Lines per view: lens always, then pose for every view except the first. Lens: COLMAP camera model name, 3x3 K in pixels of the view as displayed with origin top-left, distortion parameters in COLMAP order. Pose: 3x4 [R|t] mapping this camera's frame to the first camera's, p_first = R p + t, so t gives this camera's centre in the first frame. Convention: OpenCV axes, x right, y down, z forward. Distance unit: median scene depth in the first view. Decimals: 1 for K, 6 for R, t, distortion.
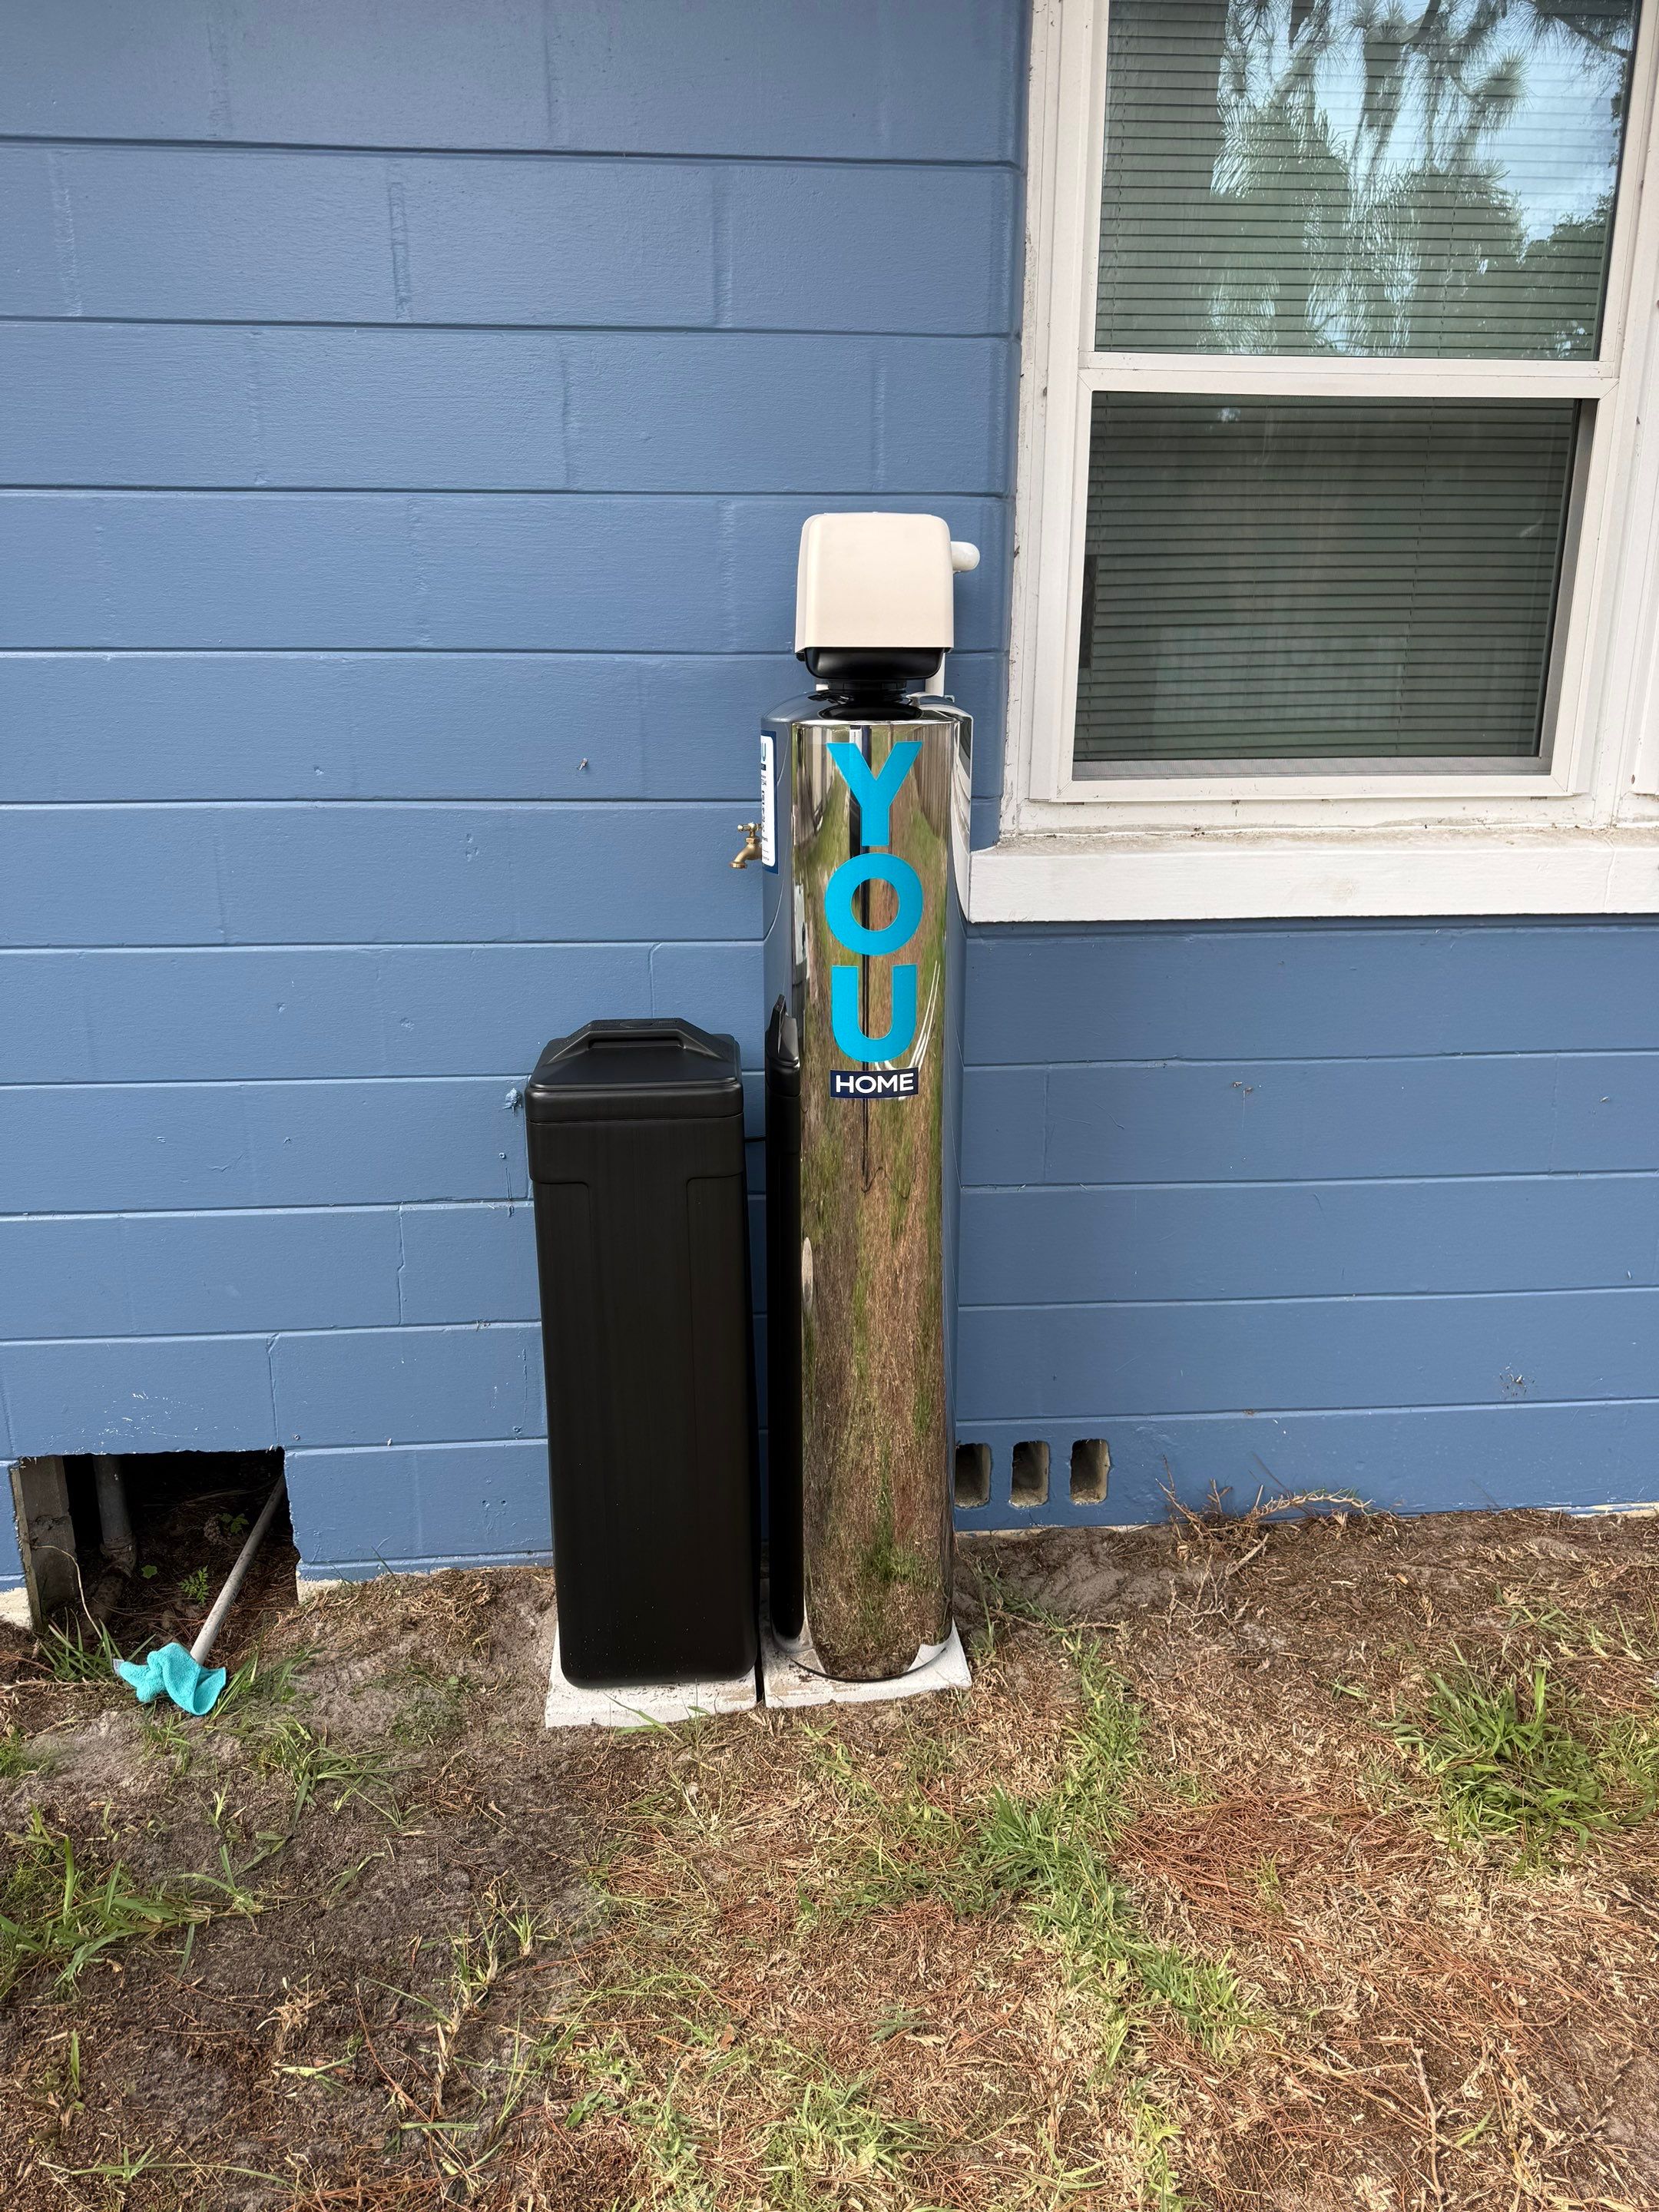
lens RADIAL K [[1599.0, 0, 807.8], [0, 1599.0, 1113.7], [0, 0, 1]] dist [0.027501, -0.047814]
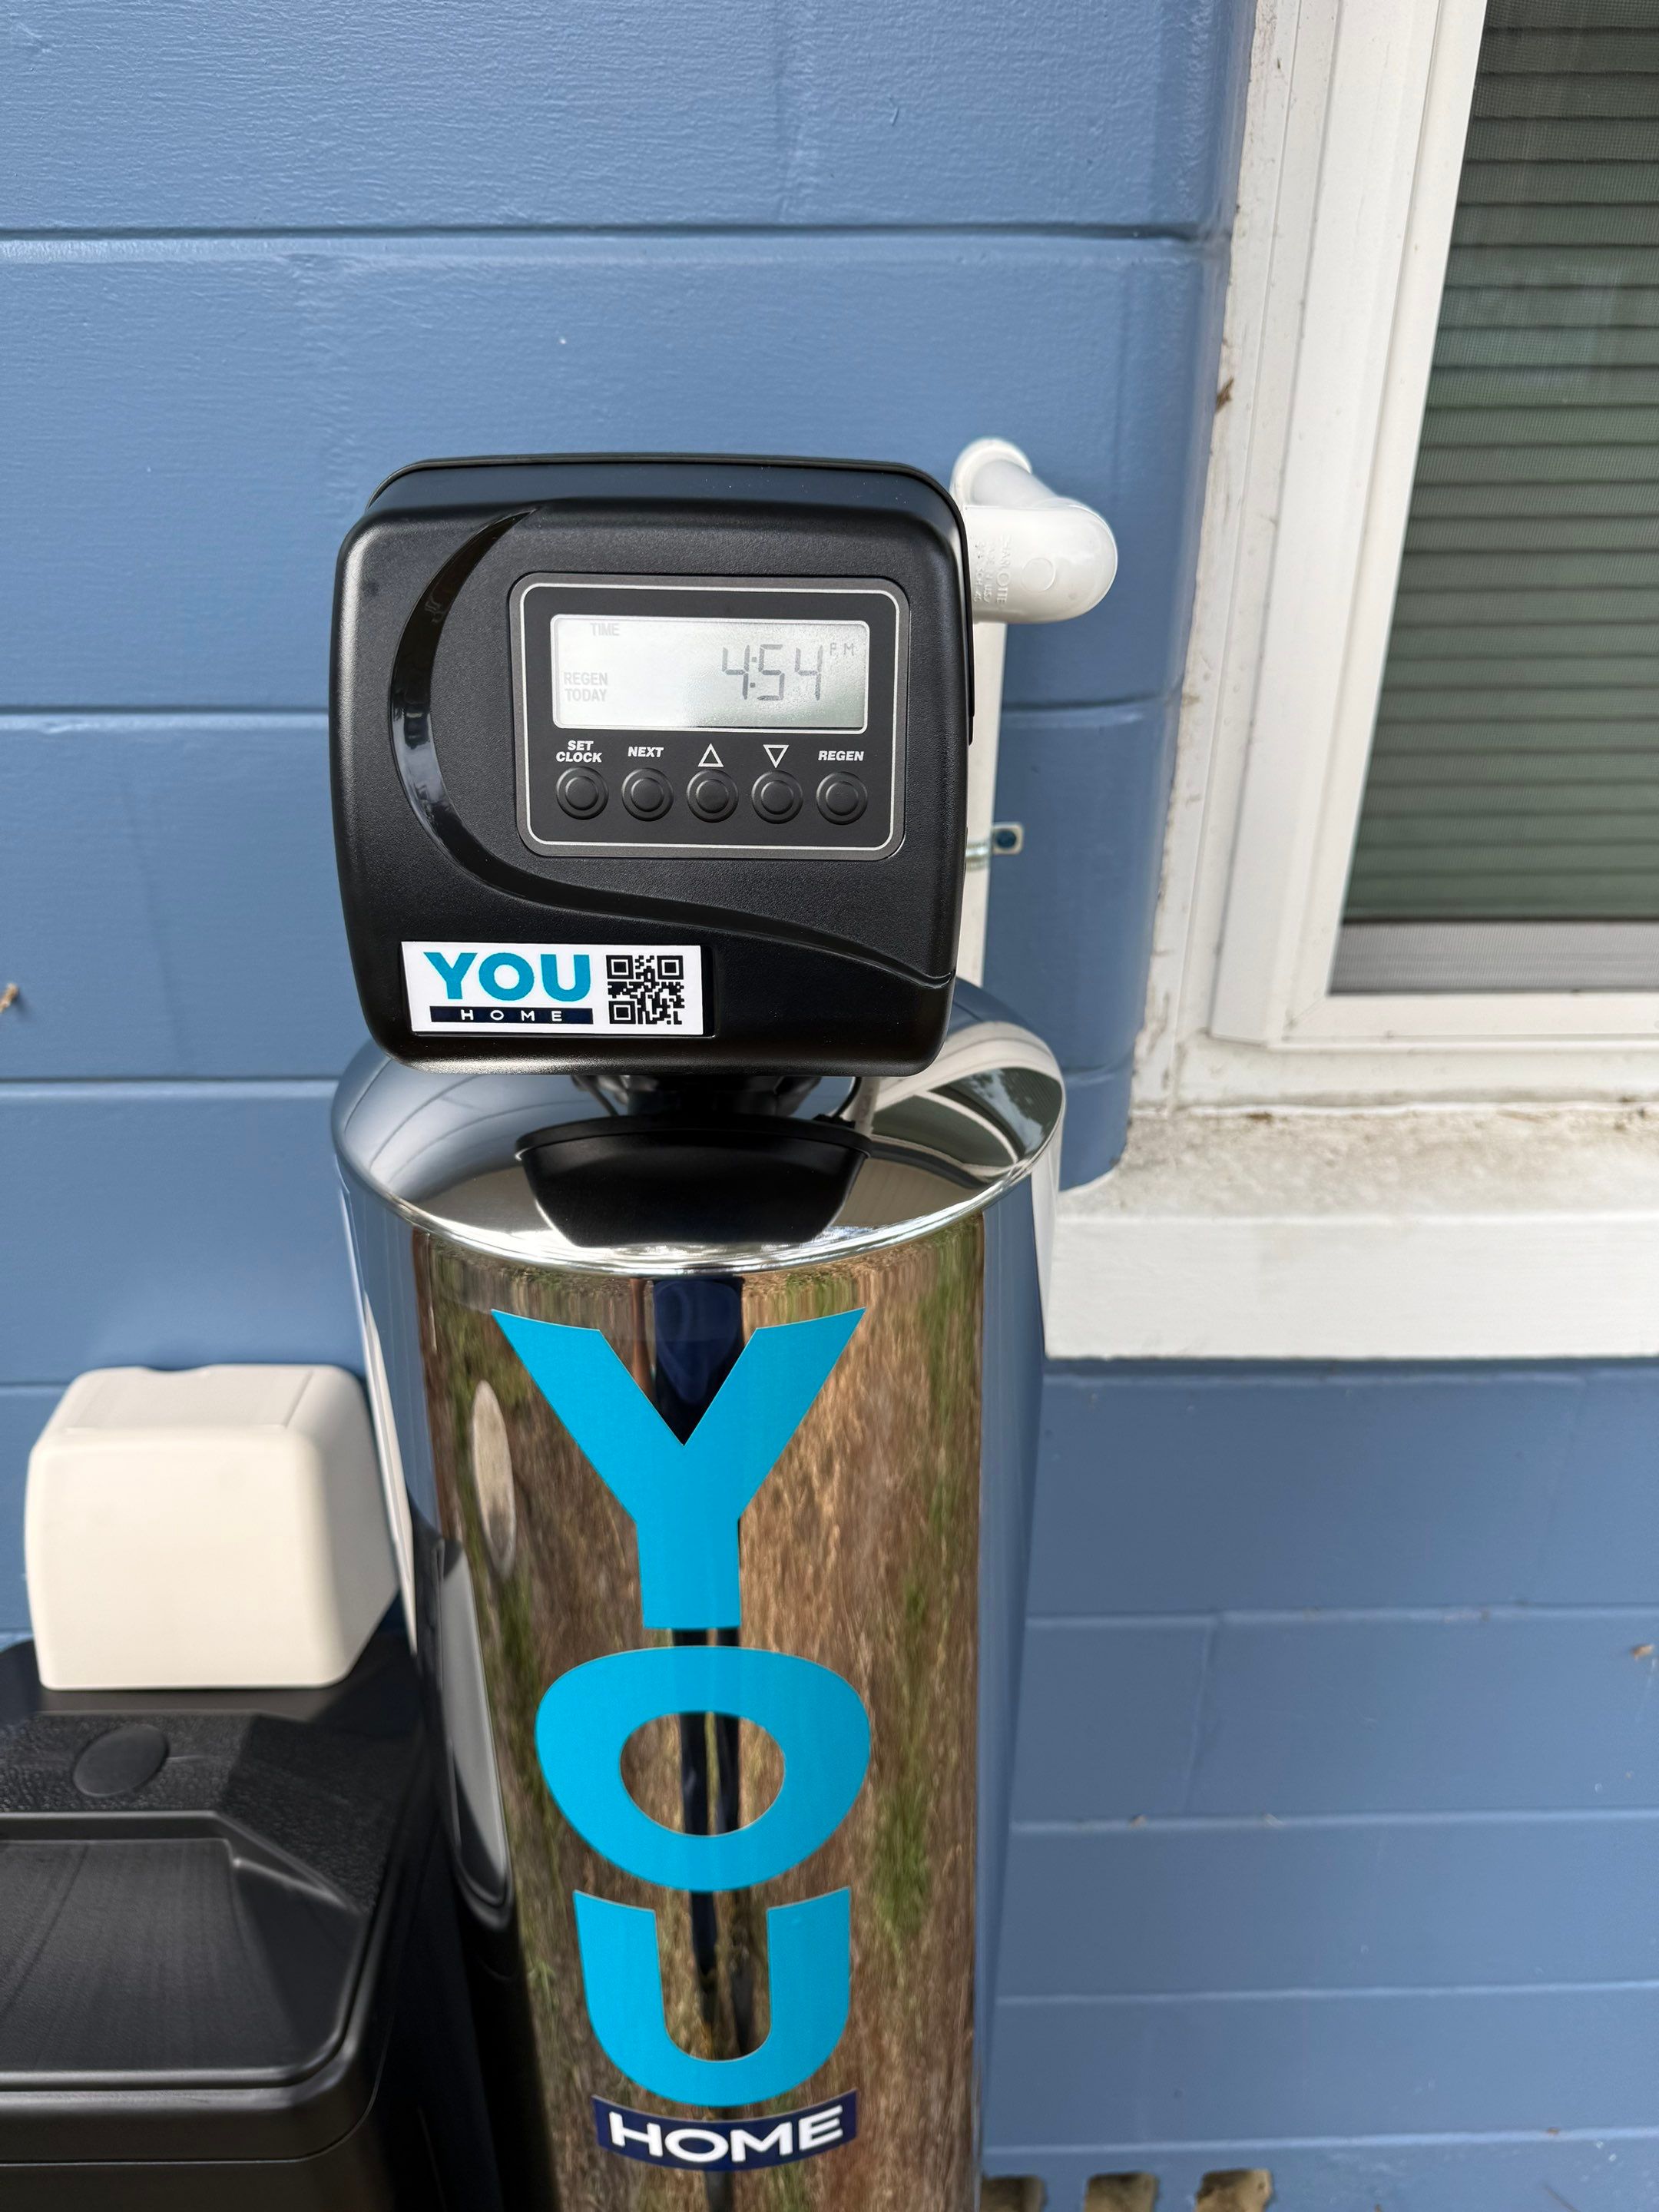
lens RADIAL K [[1599.0, 0, 822.8], [0, 1599.0, 1079.8], [0, 0, 1]] dist [0.027501, -0.047814]
pose [[0.998621, 0.027024, -0.045011, 0.063555], [-0.018071, 0.981889, 0.188595, -0.268369], [0.049292, -0.187521, 0.981023, 0.628578]]
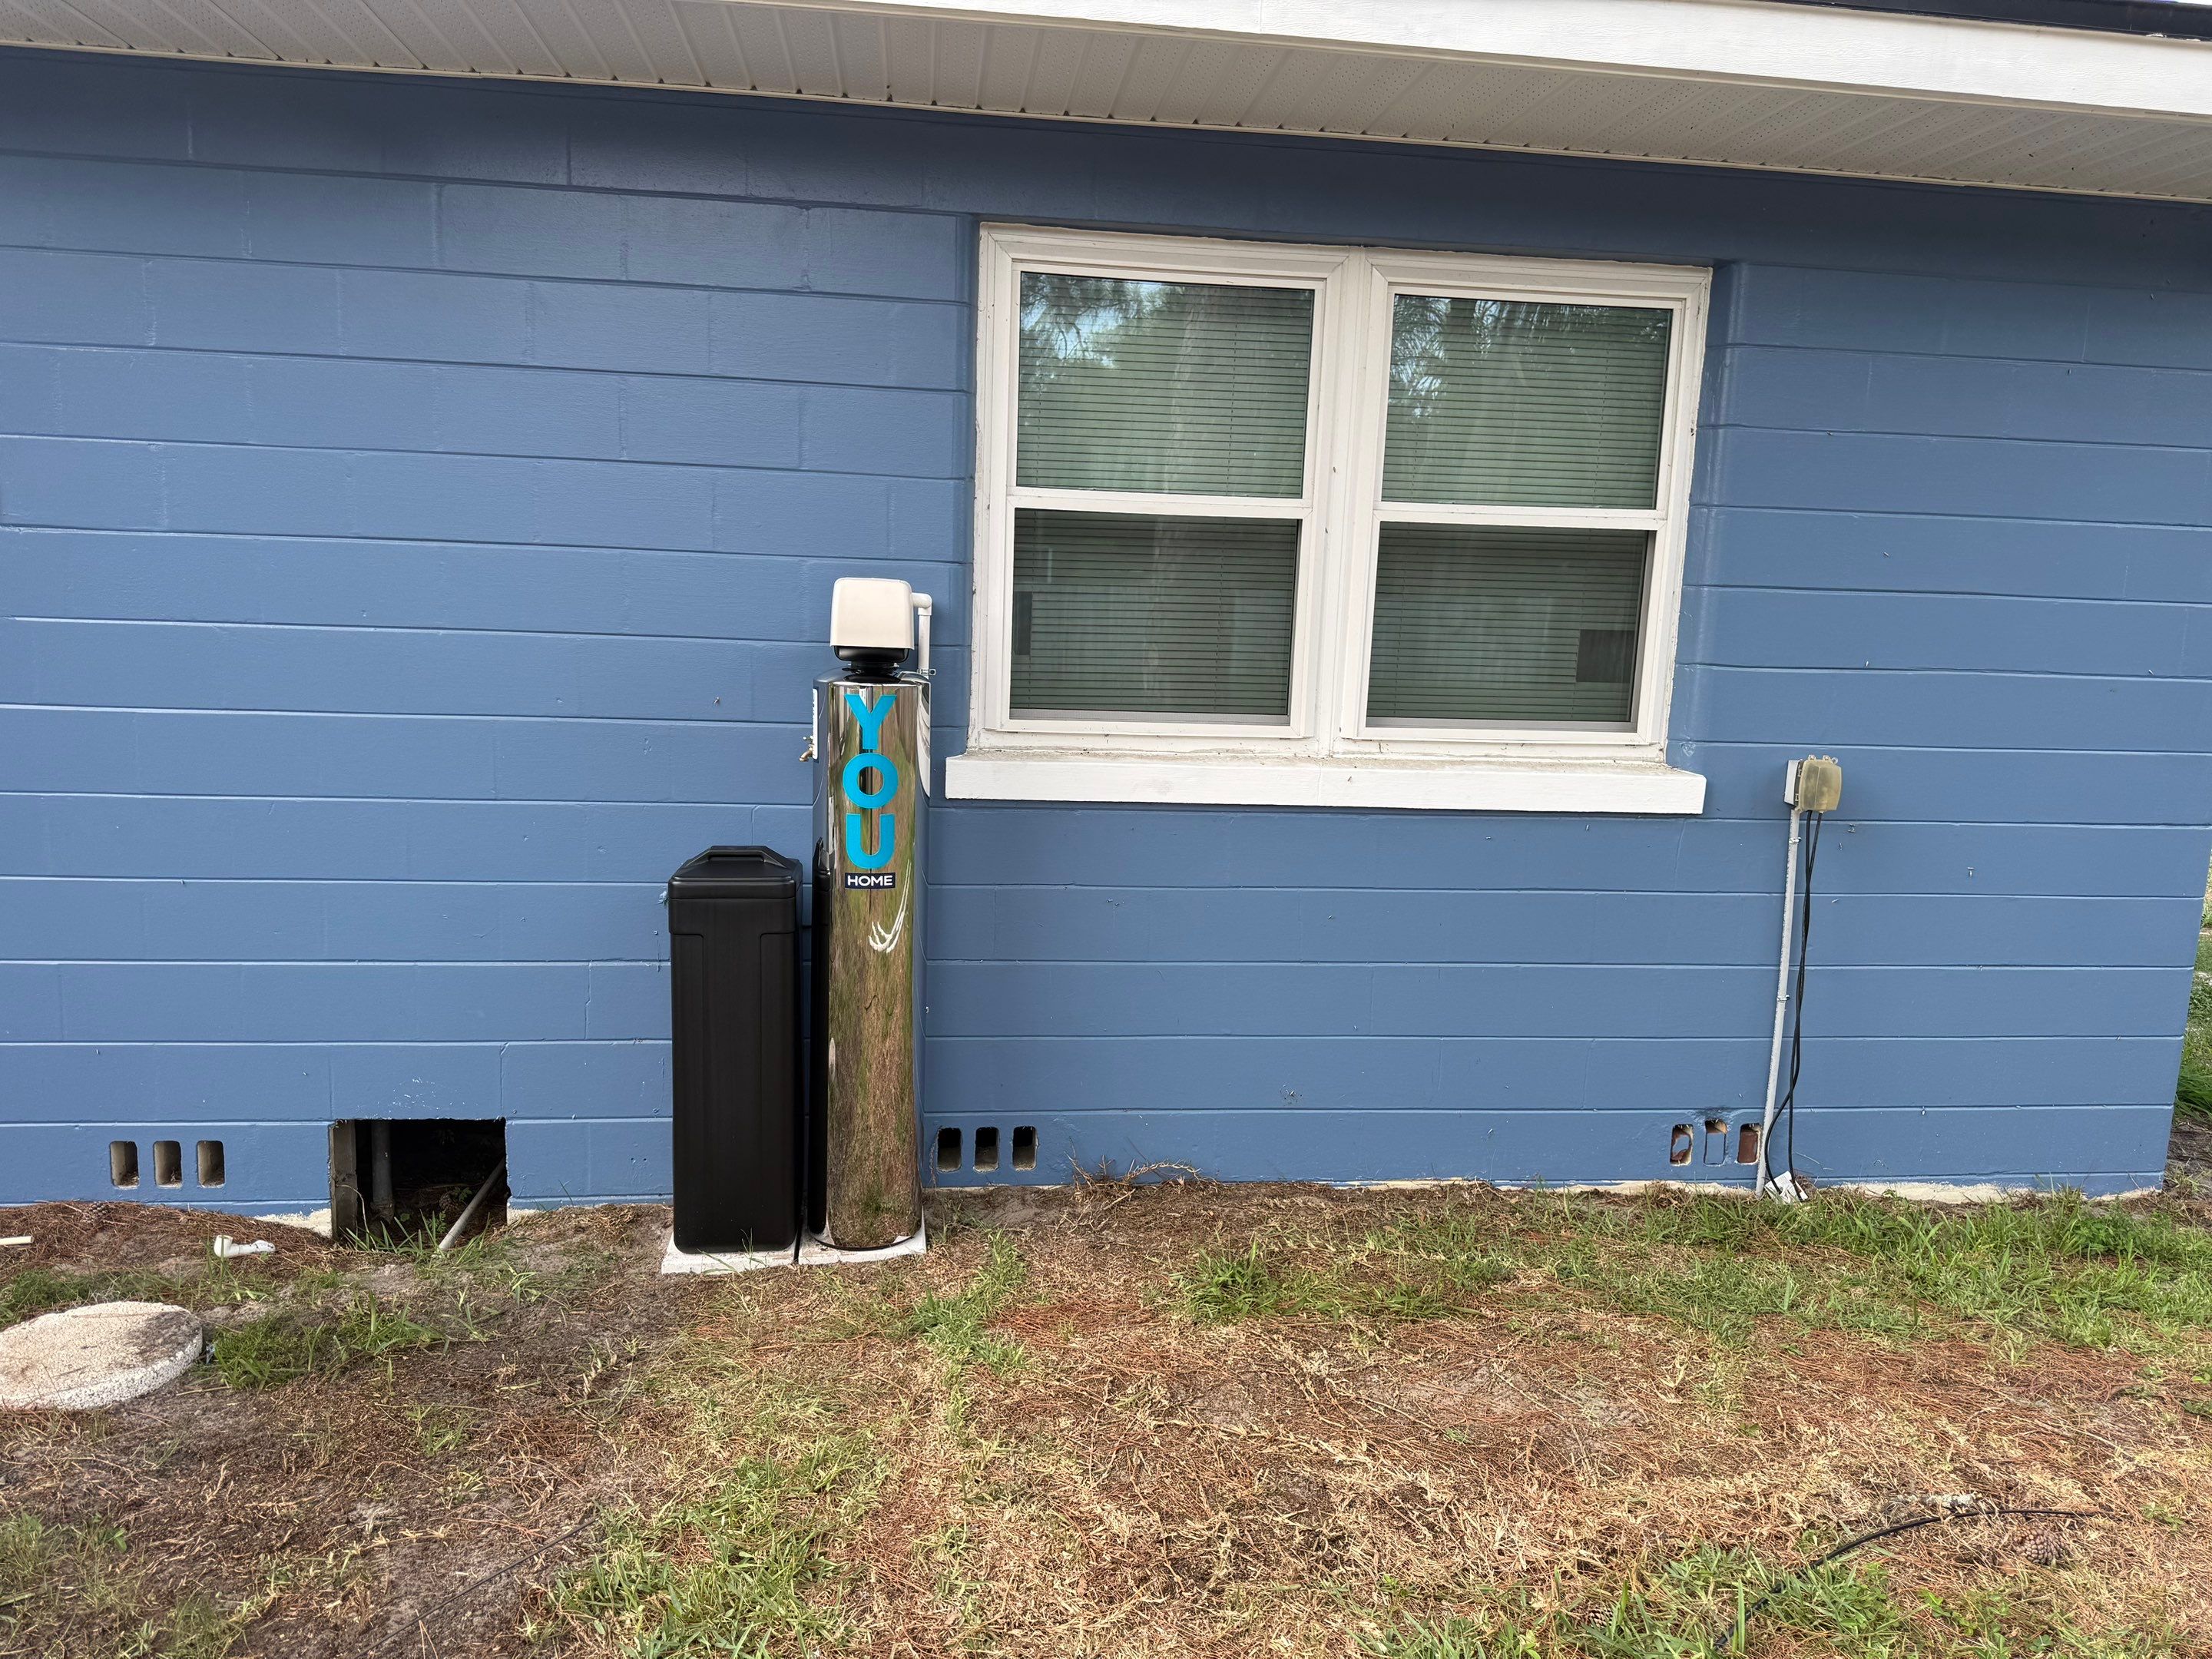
lens RADIAL K [[1599.0, 0, 1109.3], [0, 1599.0, 829.1], [0, 0, 1]] dist [0.027501, -0.047814]
pose [[0.997561, 0.027150, 0.064306, 0.172332], [-0.018190, 0.990539, -0.136022, 0.143087], [-0.067390, 0.134521, 0.988617, -0.704029]]
